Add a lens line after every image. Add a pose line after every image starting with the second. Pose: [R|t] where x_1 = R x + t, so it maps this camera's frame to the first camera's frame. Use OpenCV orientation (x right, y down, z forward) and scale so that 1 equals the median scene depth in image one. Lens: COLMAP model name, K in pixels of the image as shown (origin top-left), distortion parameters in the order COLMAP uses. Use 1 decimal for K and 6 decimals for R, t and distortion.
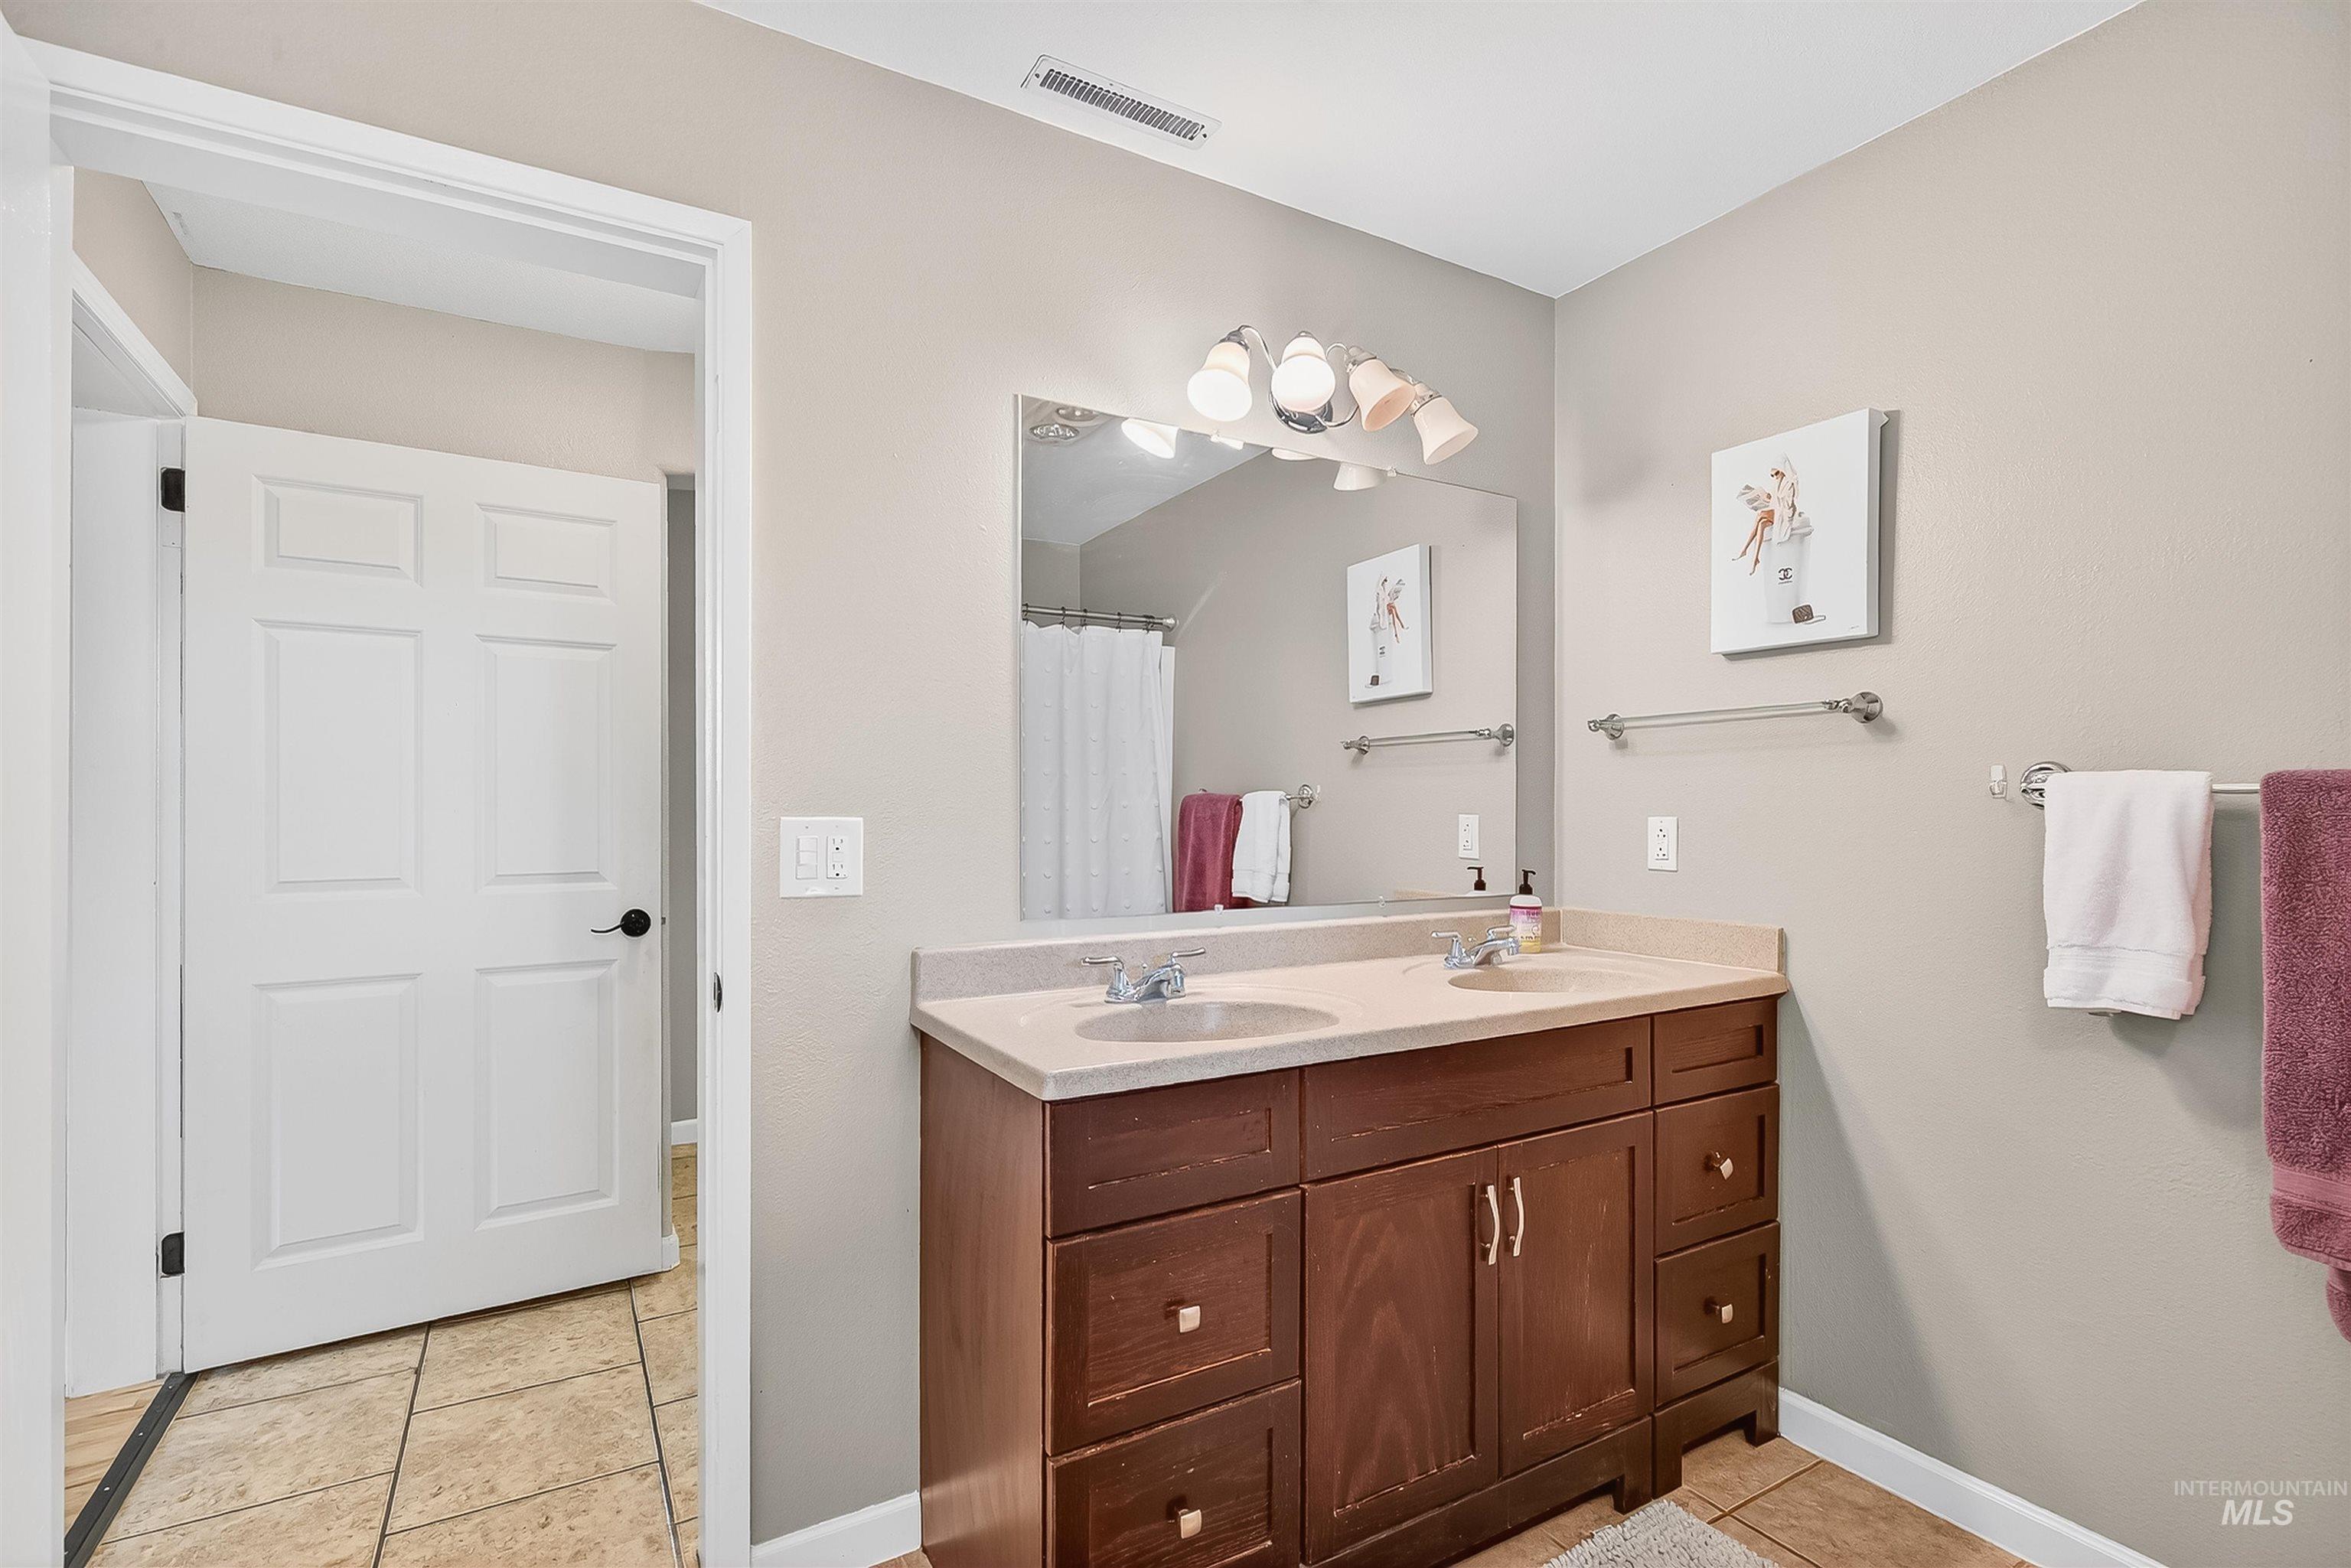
lens RADIAL K [[1075.4, 0, 1173.3], [0, 1075.4, 798.6], [0, 0, 1]] dist [-0.001963, -0.000362]
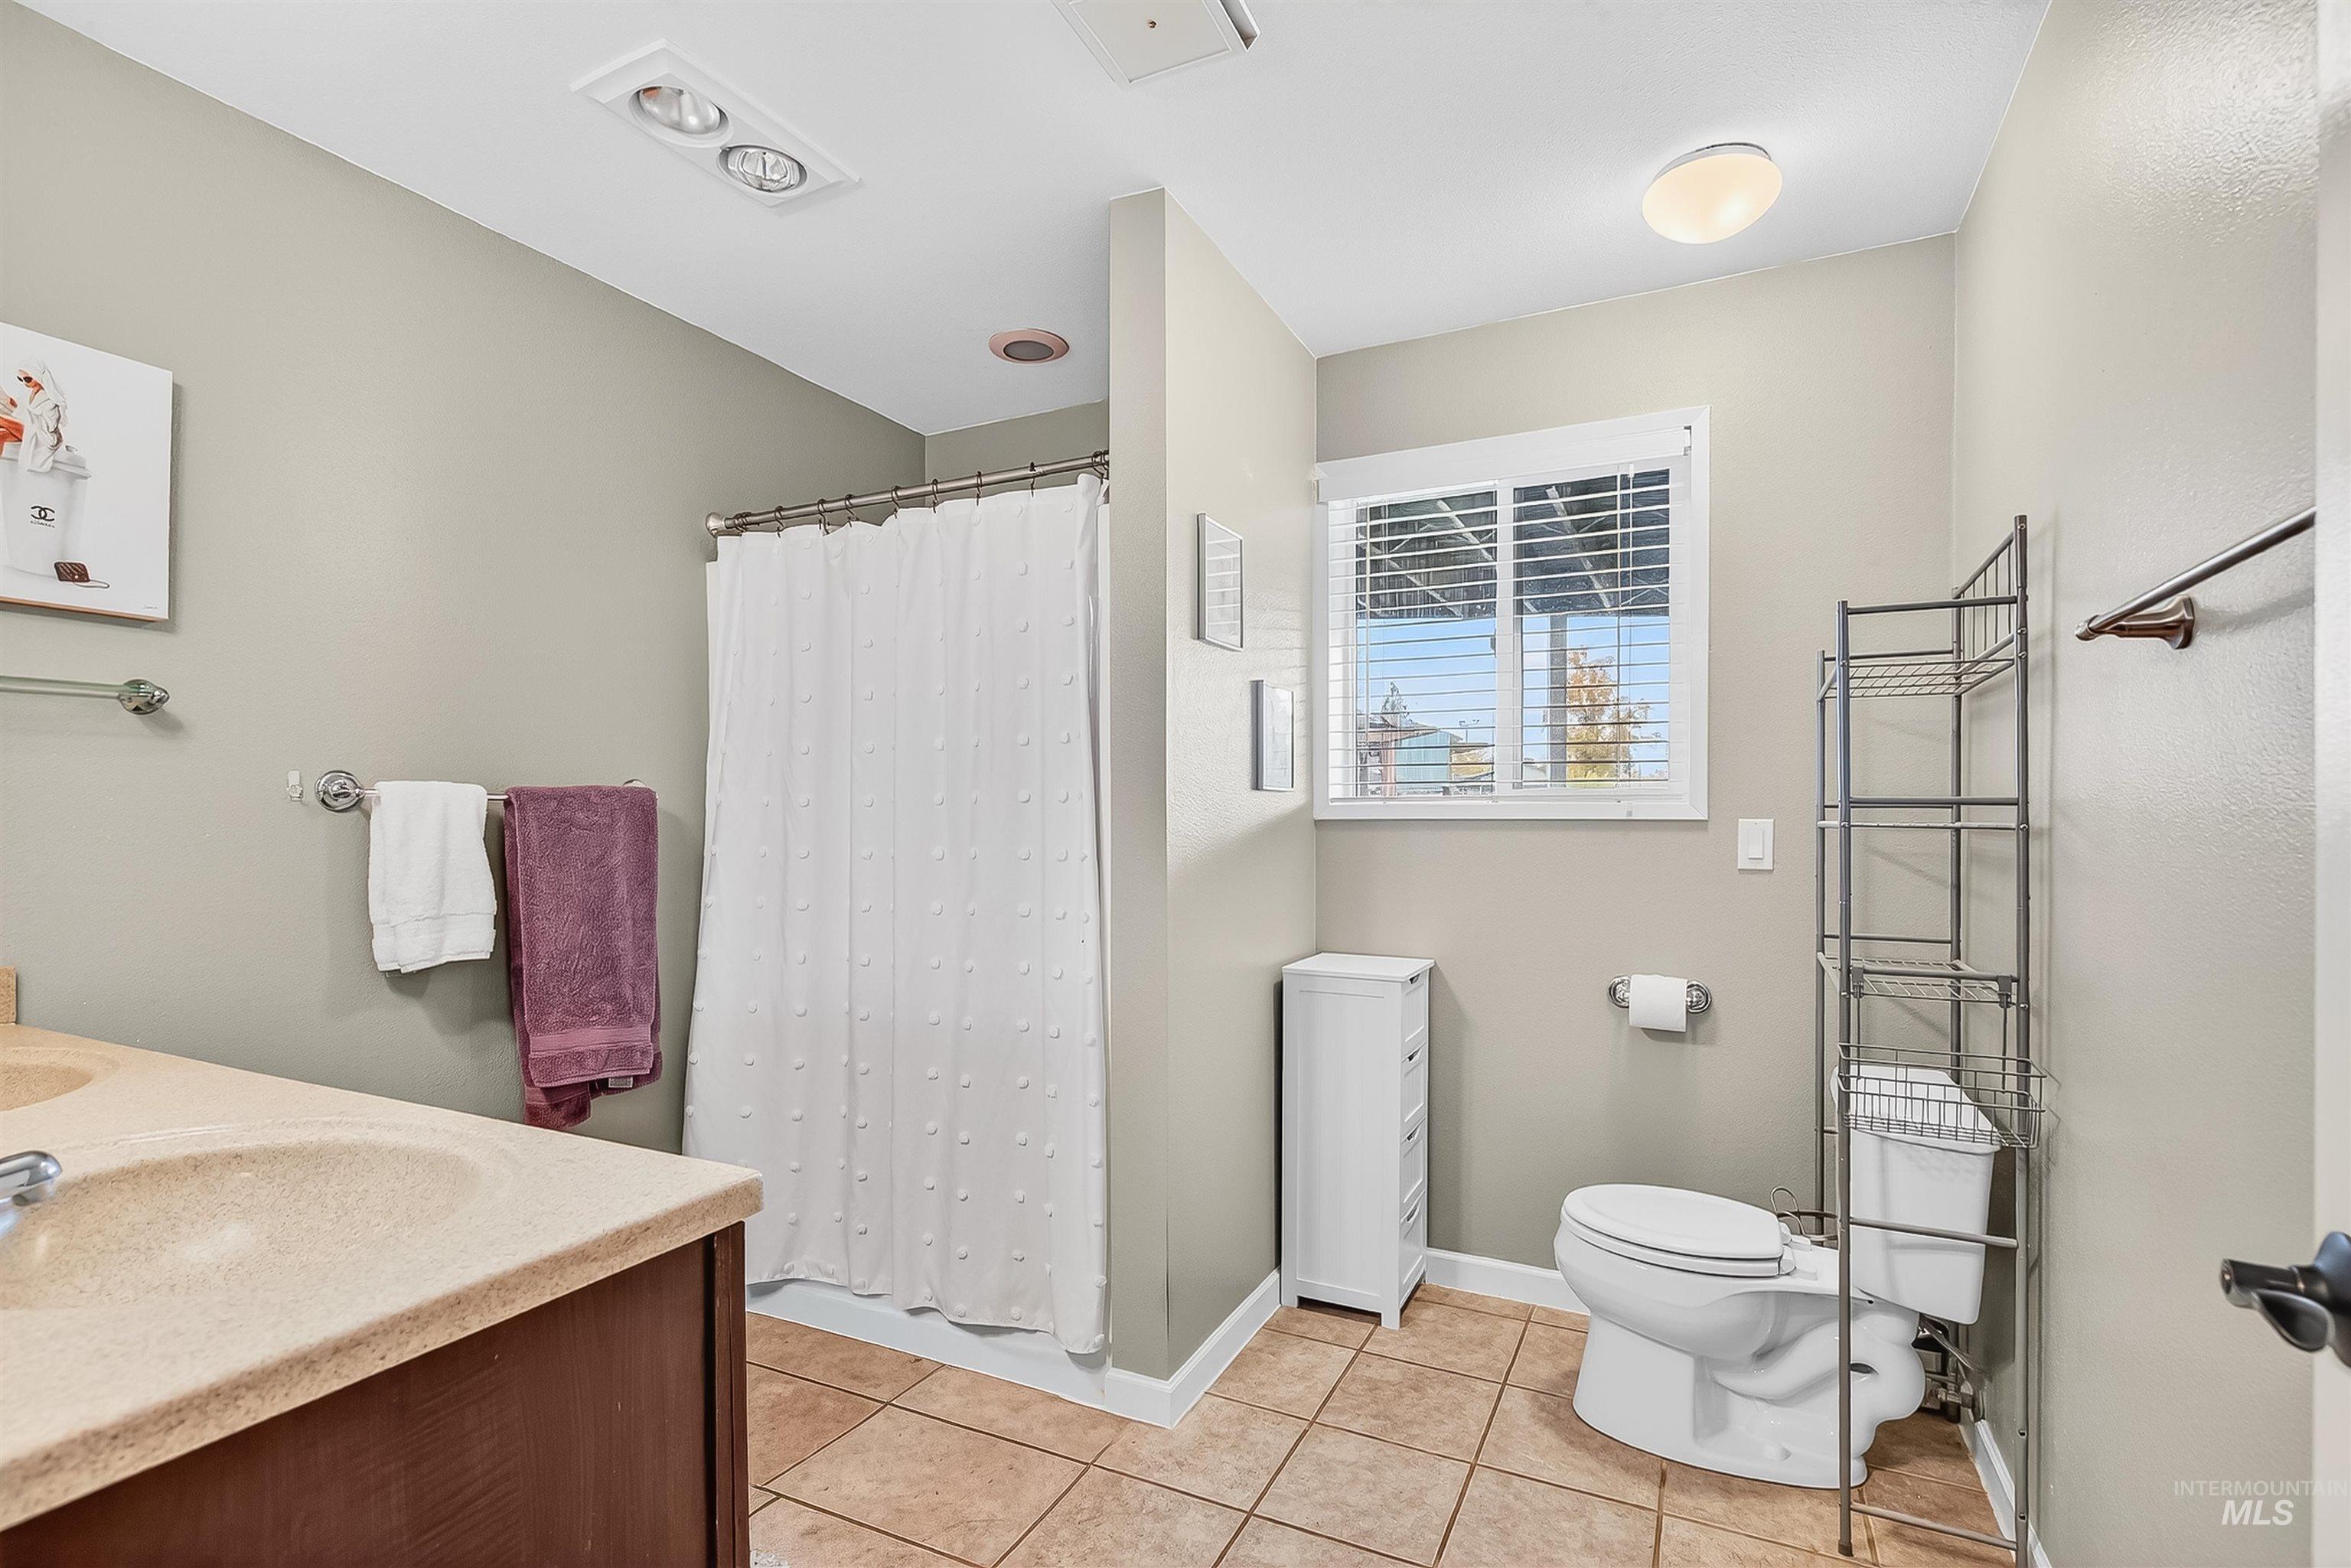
lens RADIAL K [[1075.4, 0, 1178.0], [0, 1075.4, 801.9], [0, 0, 1]] dist [-0.001963, -0.000362]
pose [[-0.546710, 0.008504, 0.837279, -0.551330], [-0.005576, 0.999889, -0.013797, 0.008764], [-0.837303, -0.012212, -0.546602, 0.740843]]
